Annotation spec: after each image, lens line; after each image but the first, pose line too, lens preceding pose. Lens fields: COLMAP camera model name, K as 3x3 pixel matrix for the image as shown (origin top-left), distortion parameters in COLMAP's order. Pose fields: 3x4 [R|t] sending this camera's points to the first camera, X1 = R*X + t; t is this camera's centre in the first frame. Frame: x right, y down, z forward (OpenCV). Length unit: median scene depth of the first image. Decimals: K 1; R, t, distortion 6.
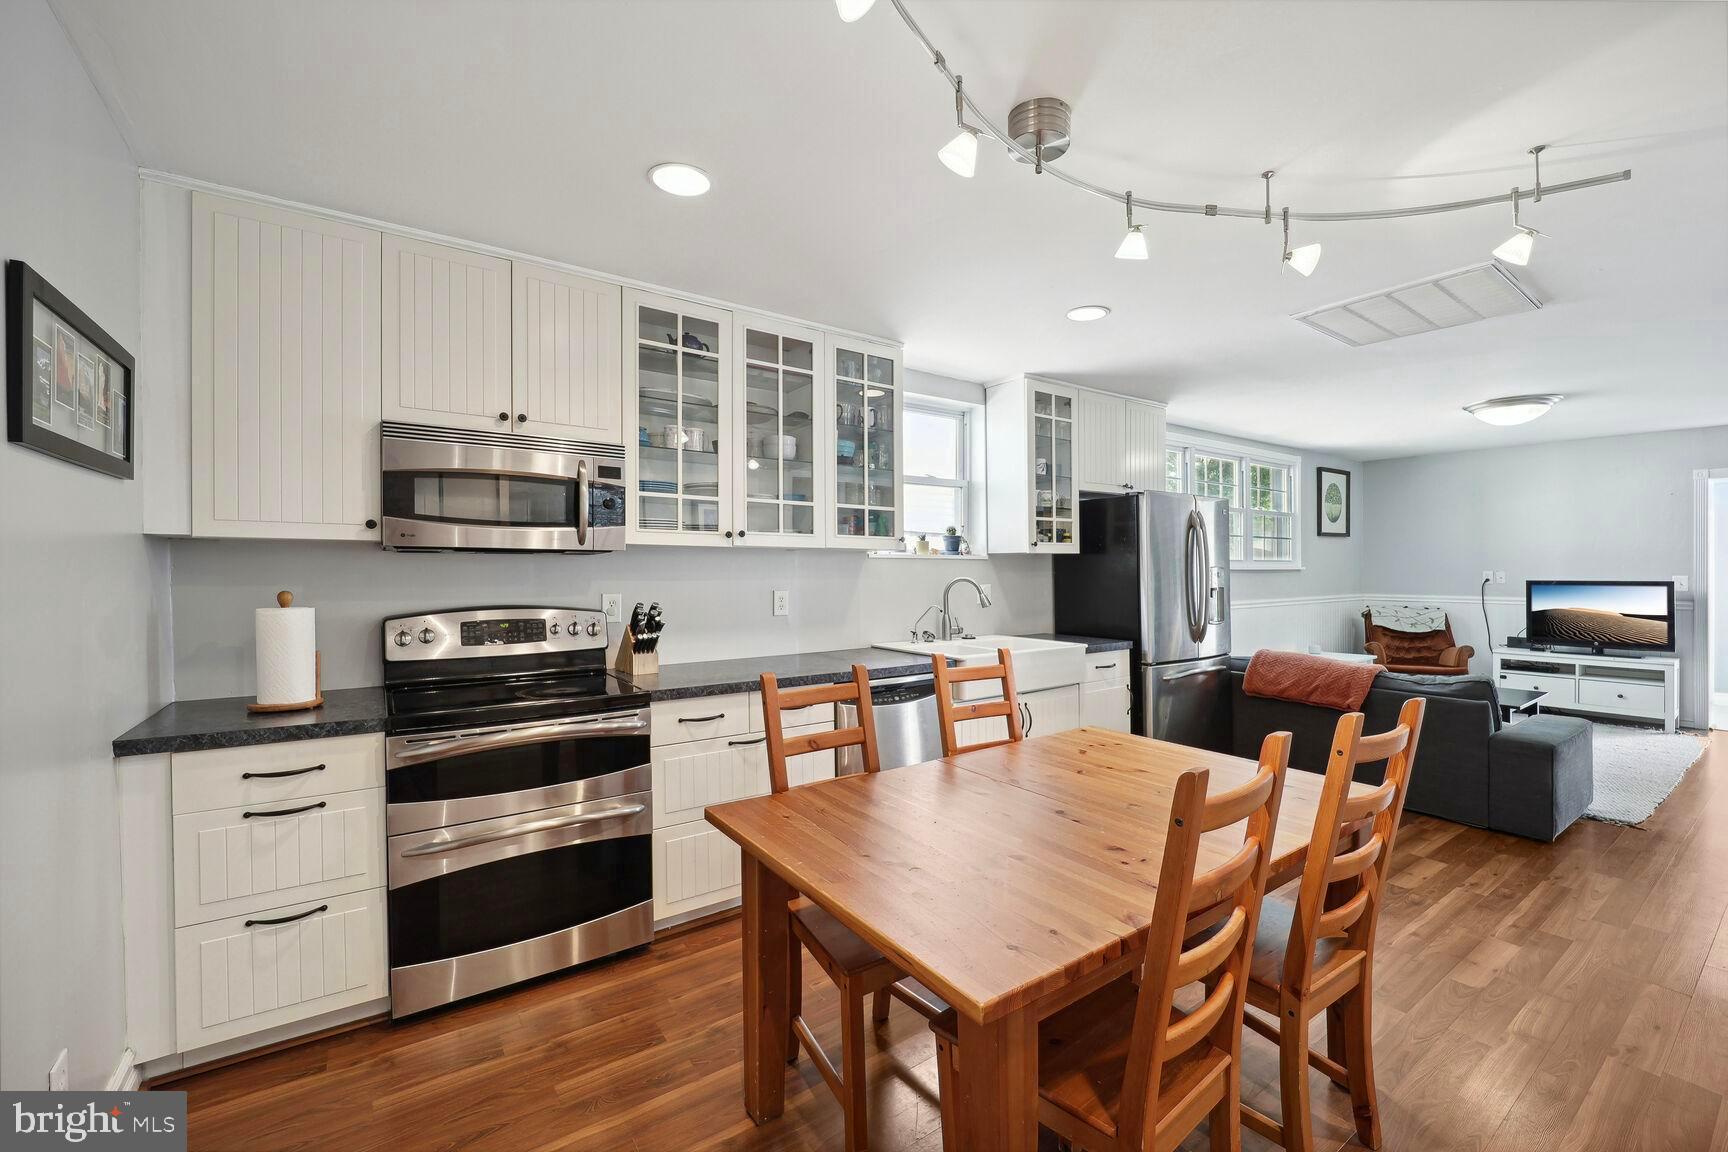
lens RADIAL K [[712.2, 0, 859.7], [0, 712.2, 566.8], [0, 0, 1]] dist [-0.010840, -0.000526]
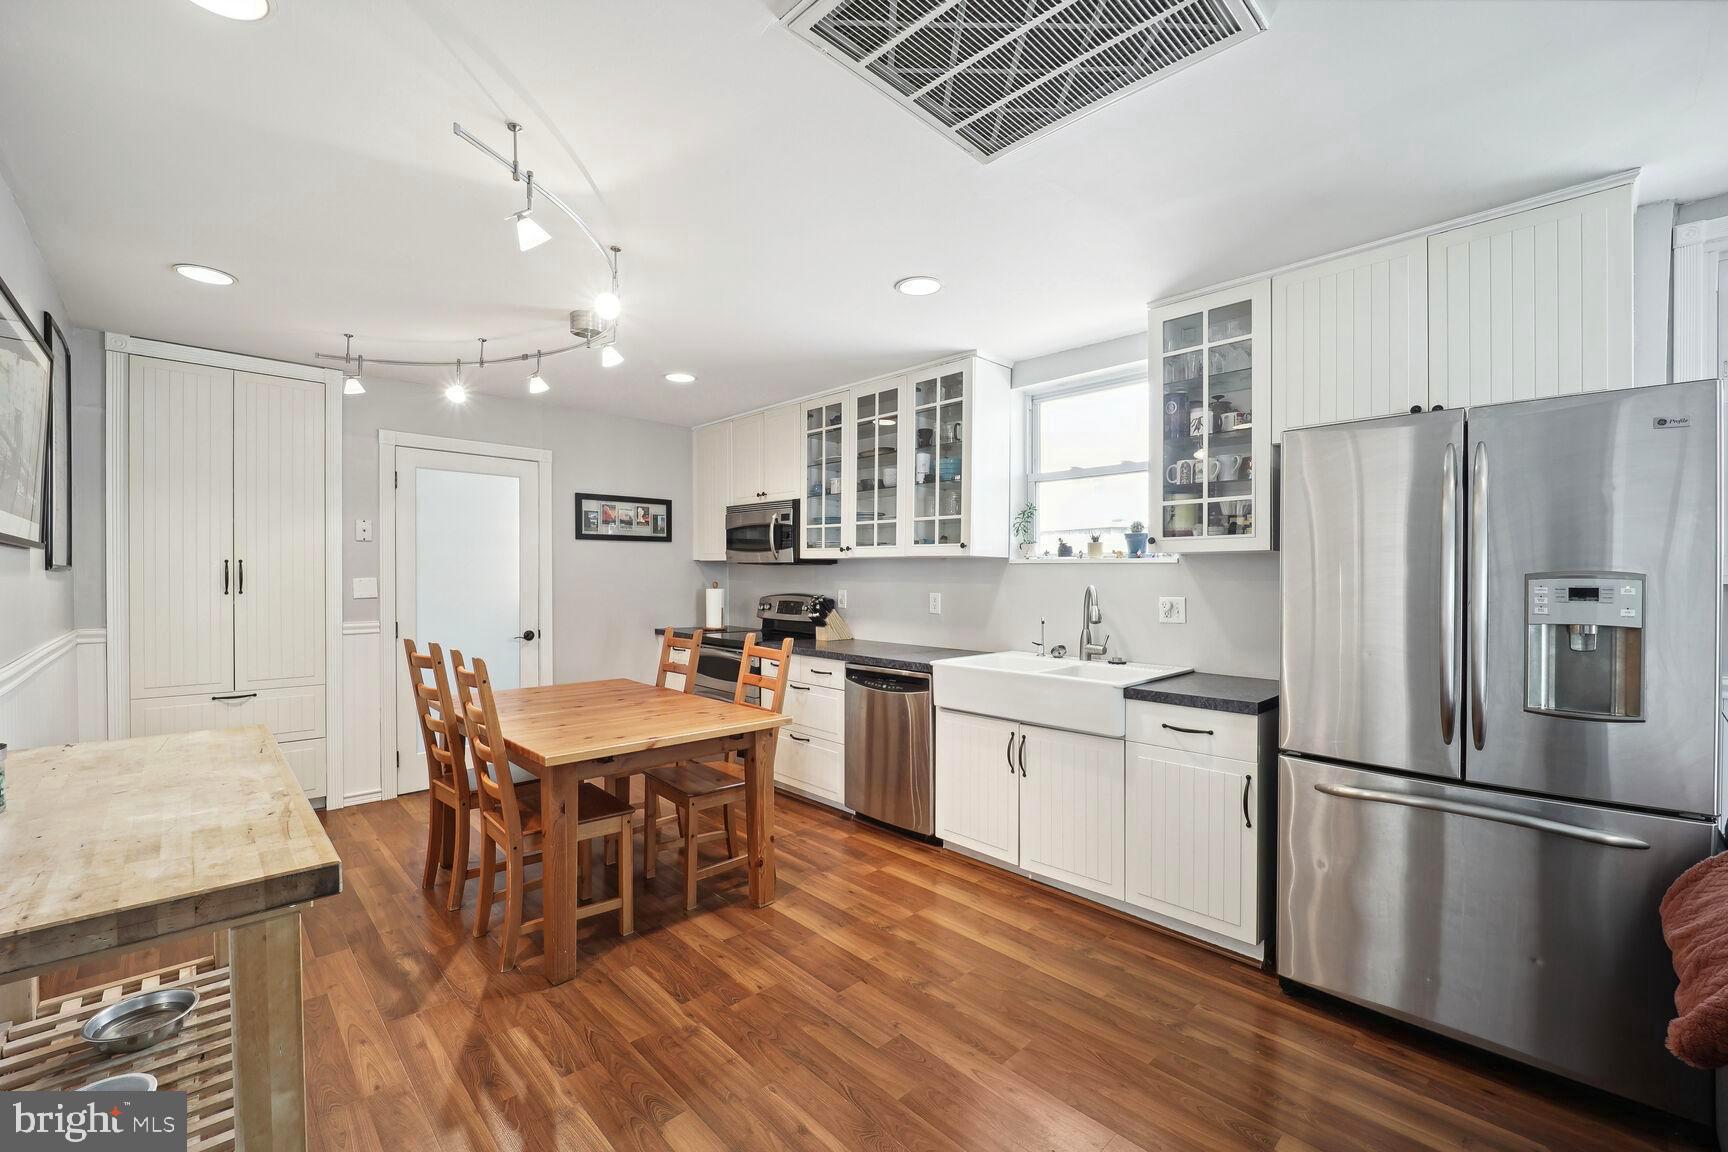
lens RADIAL K [[712.2, 0, 859.7], [0, 712.2, 566.8], [0, 0, 1]] dist [-0.010840, -0.000526]
pose [[0.160606, -0.011397, -0.986953, 0.650282], [-0.002707, 0.999924, -0.011987, 0.002799], [0.987015, 0.004597, 0.160563, 0.432106]]
